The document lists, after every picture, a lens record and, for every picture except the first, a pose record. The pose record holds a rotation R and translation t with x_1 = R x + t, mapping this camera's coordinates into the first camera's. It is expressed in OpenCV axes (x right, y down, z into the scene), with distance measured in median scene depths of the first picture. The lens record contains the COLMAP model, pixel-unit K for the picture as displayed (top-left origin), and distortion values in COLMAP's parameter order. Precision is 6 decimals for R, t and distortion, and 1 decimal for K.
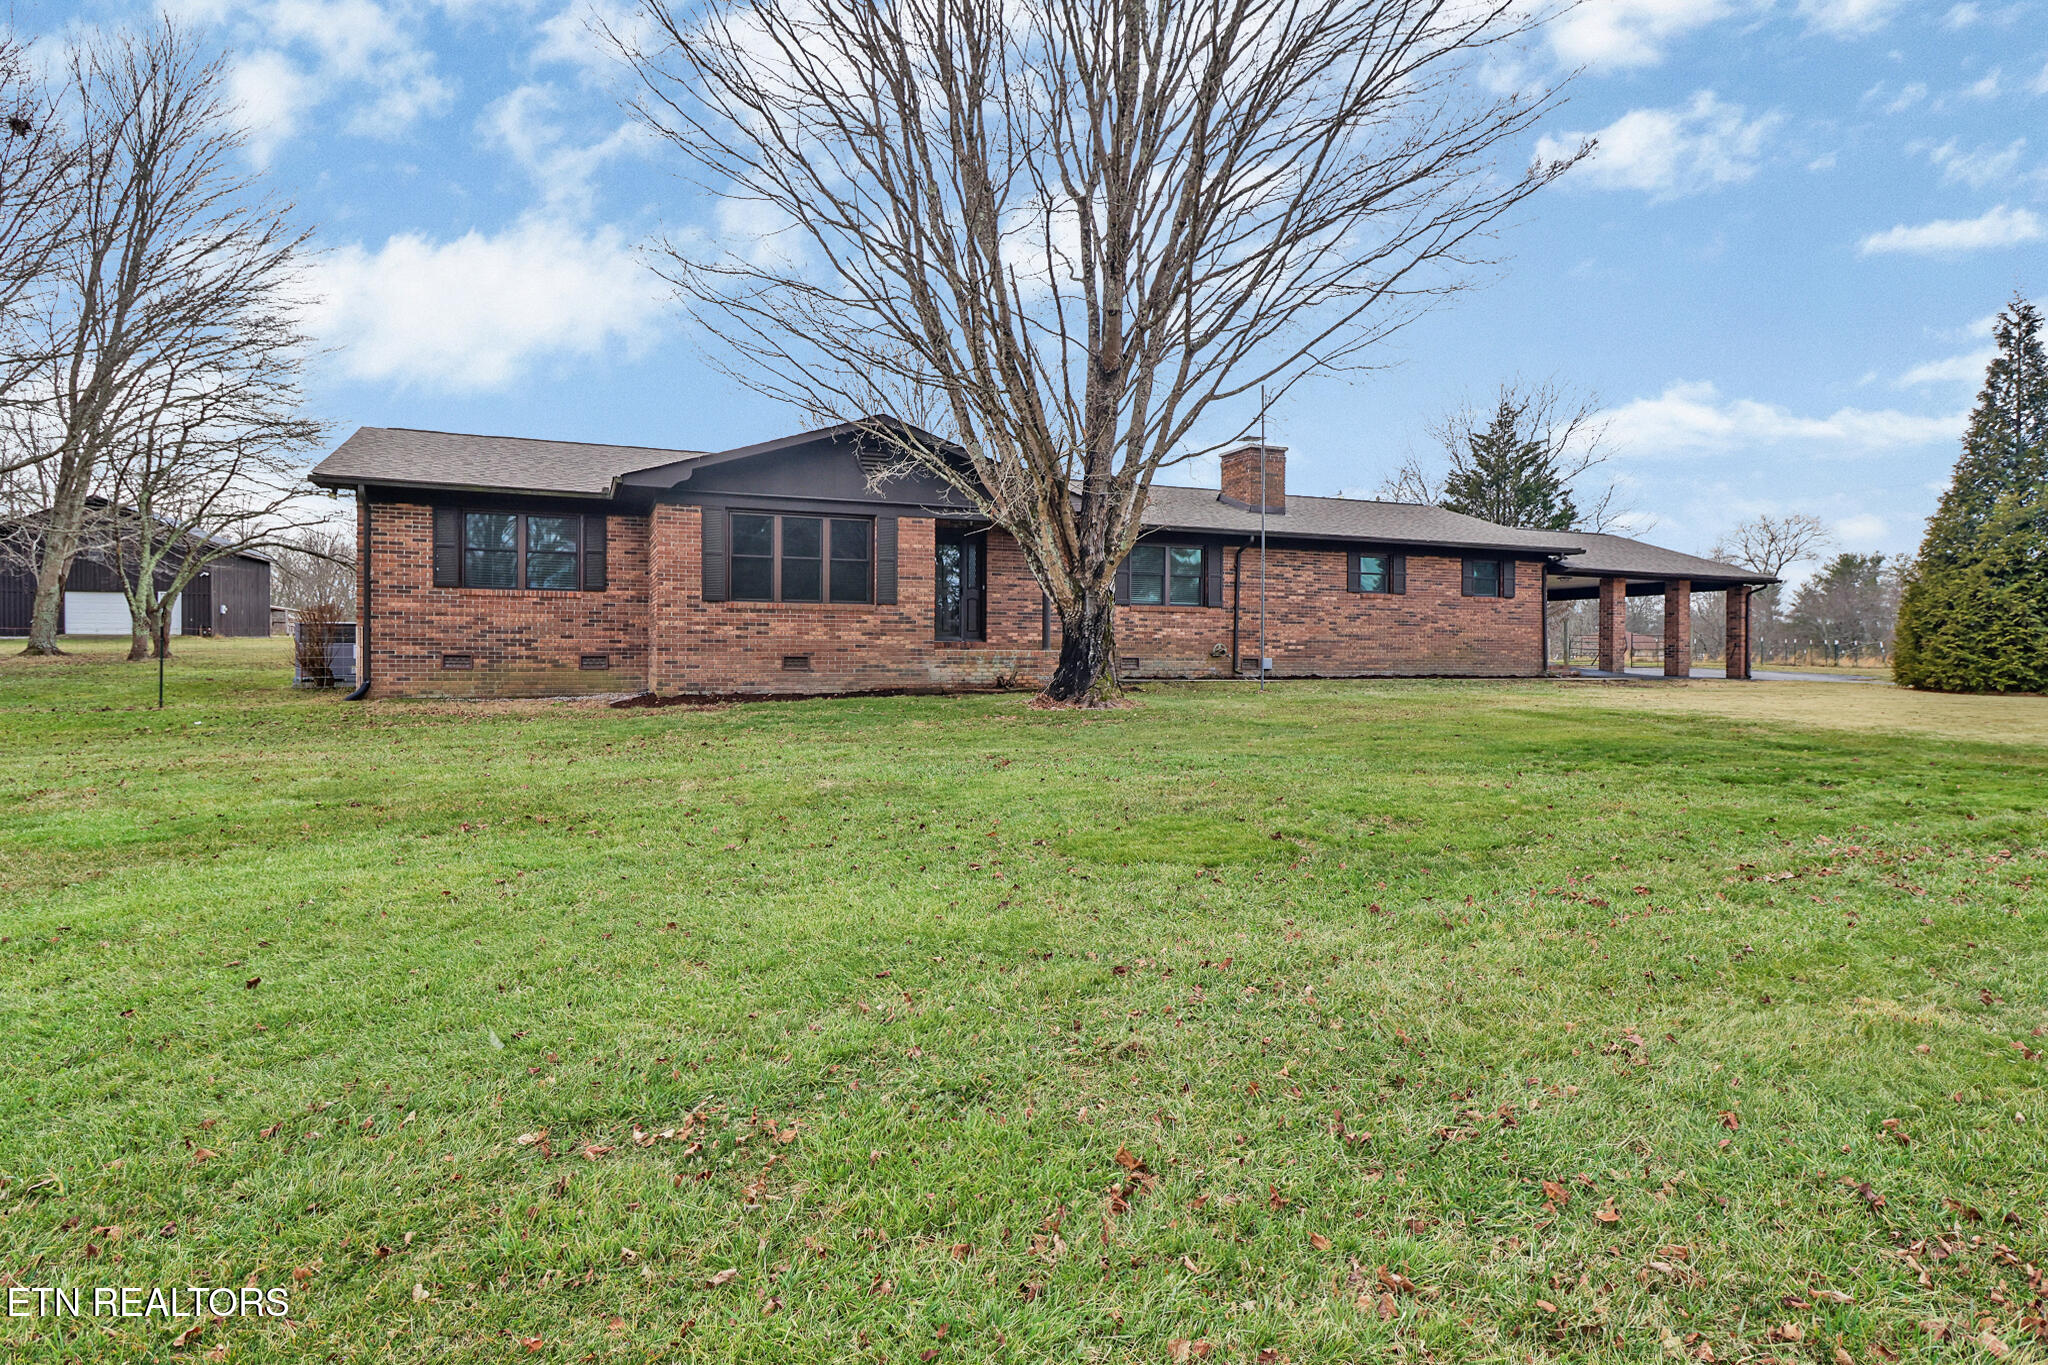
lens RADIAL K [[1104.6, 0, 1023.4], [0, 1104.6, 685.6], [0, 0, 1]] dist [-0.001134, -0.001221]
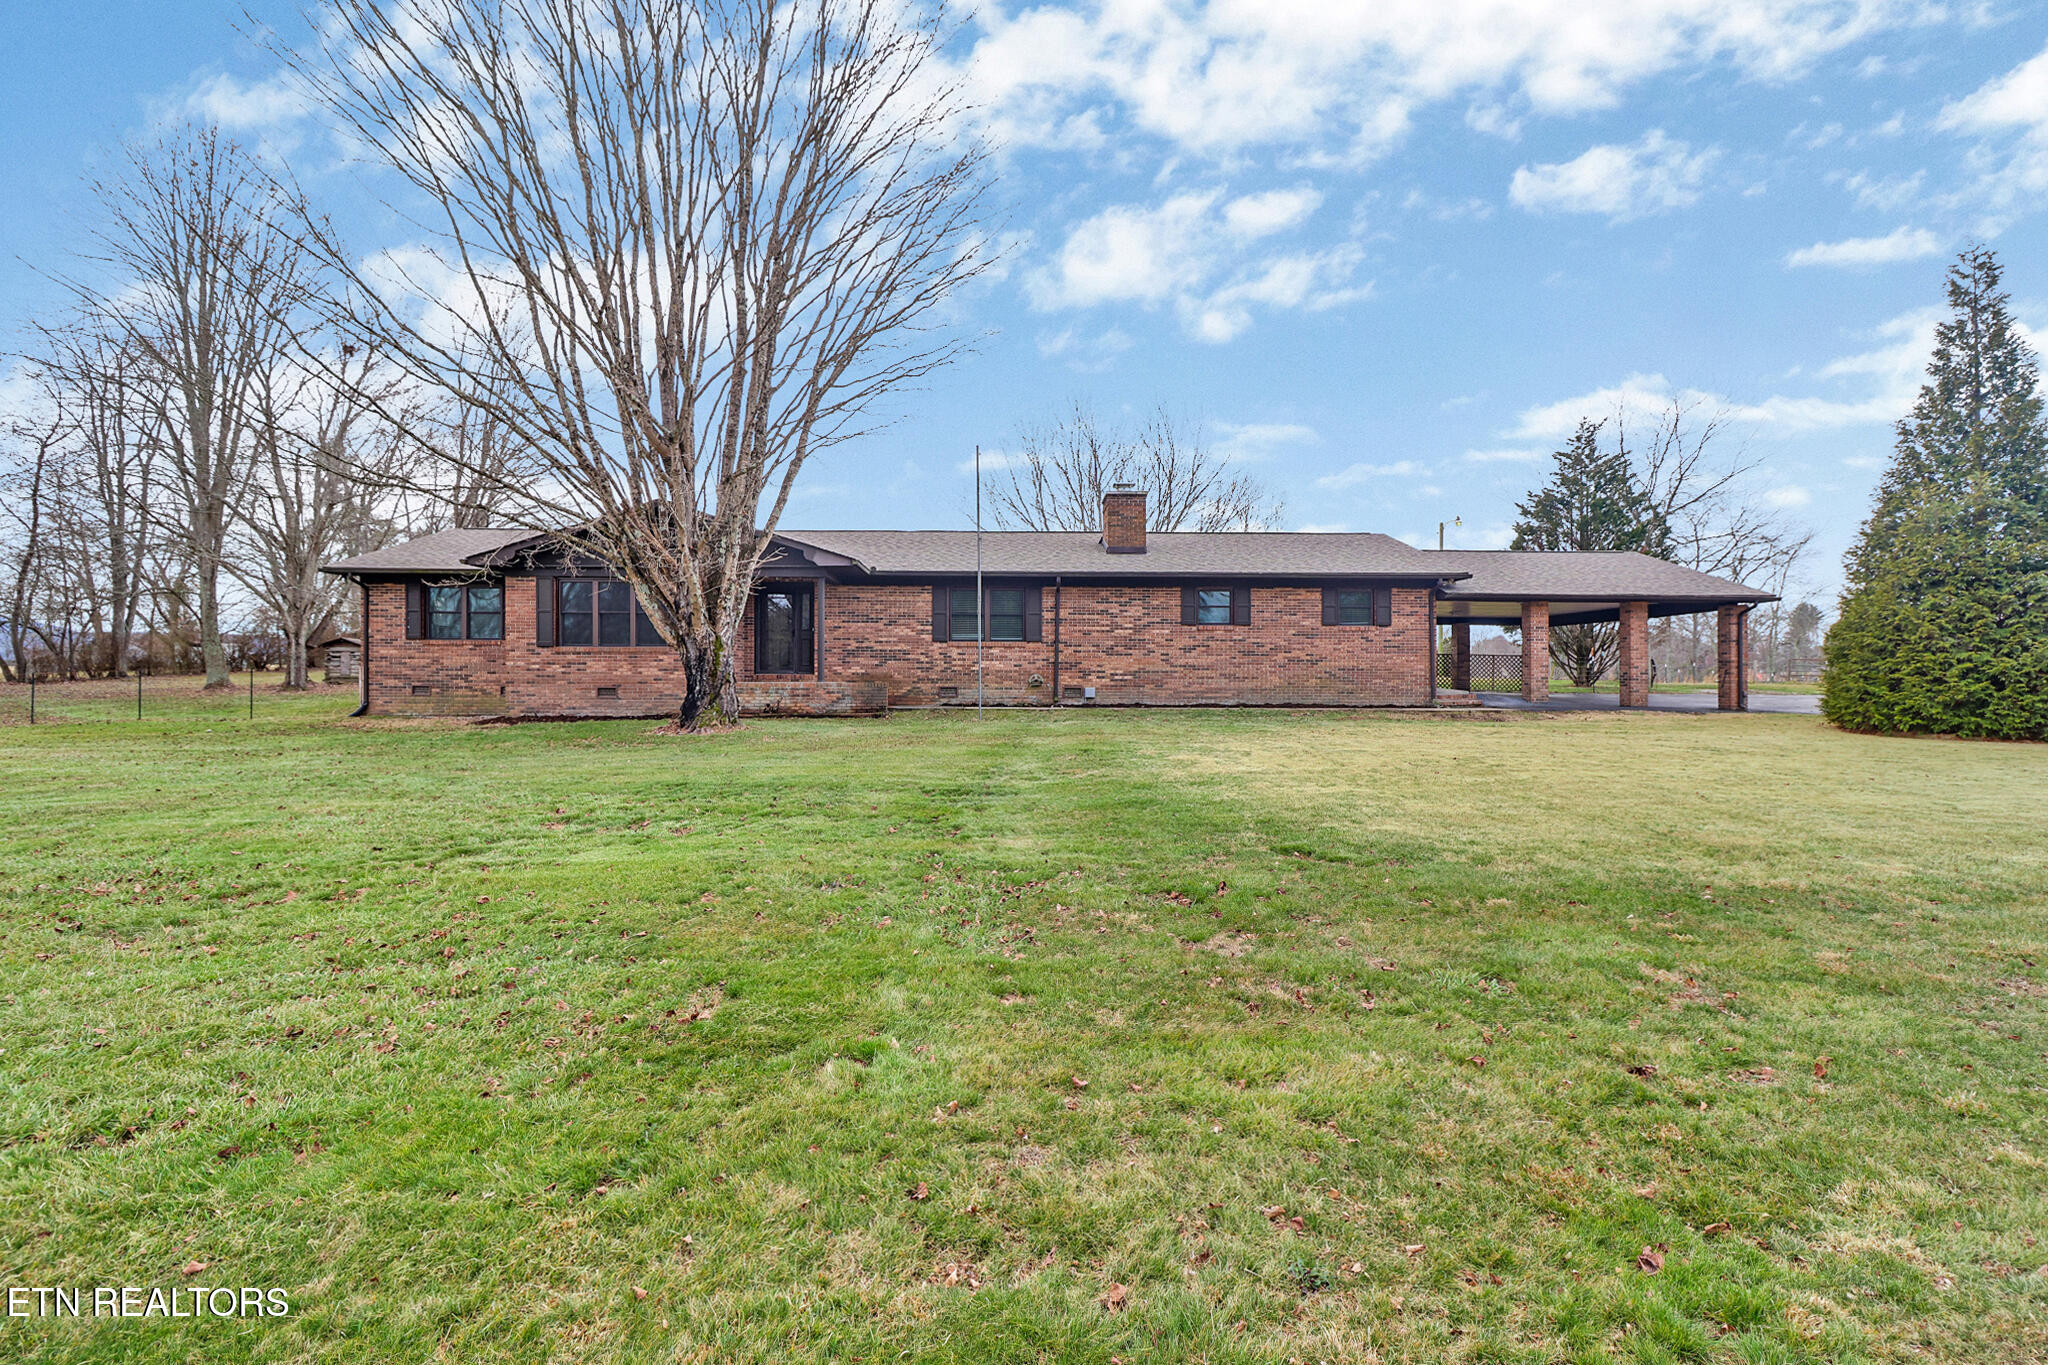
lens RADIAL K [[939.2, 0, 1023.4], [0, 939.2, 672.8], [0, 0, 1]] dist [-0.008587, -0.000173]
pose [[0.927314, -0.002440, -0.374276, 0.523563], [-0.008590, 0.999577, -0.027798, -0.013546], [0.374185, 0.028993, 0.926901, 0.119947]]
